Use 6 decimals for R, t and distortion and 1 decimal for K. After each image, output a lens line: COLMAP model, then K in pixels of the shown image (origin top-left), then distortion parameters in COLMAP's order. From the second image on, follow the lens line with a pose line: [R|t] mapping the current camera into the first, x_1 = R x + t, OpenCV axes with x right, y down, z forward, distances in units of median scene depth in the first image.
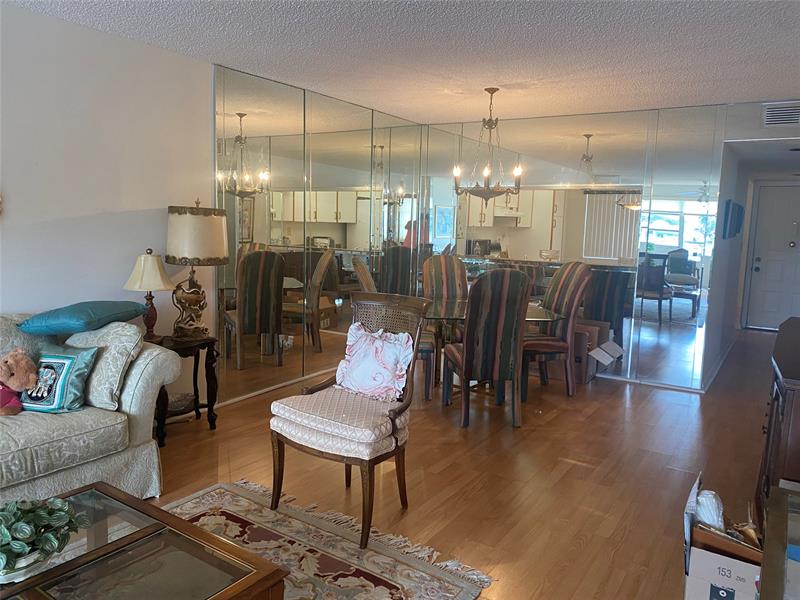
lens RADIAL K [[610.4, 0, 398.9], [0, 610.4, 295.0], [0, 0, 1]] dist [0.057128, -0.076996]
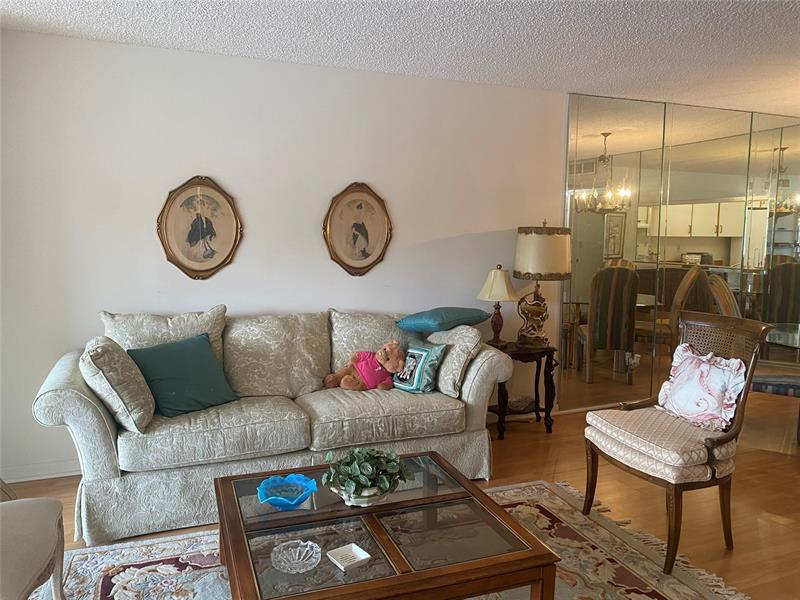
lens RADIAL K [[610.4, 0, 398.9], [0, 610.4, 295.0], [0, 0, 1]] dist [0.057128, -0.076996]
pose [[0.821602, 0.040890, -0.568594, 0.116090], [-0.055285, 0.998438, -0.008083, 0.001602], [0.567375, 0.038076, 0.822579, -0.054929]]
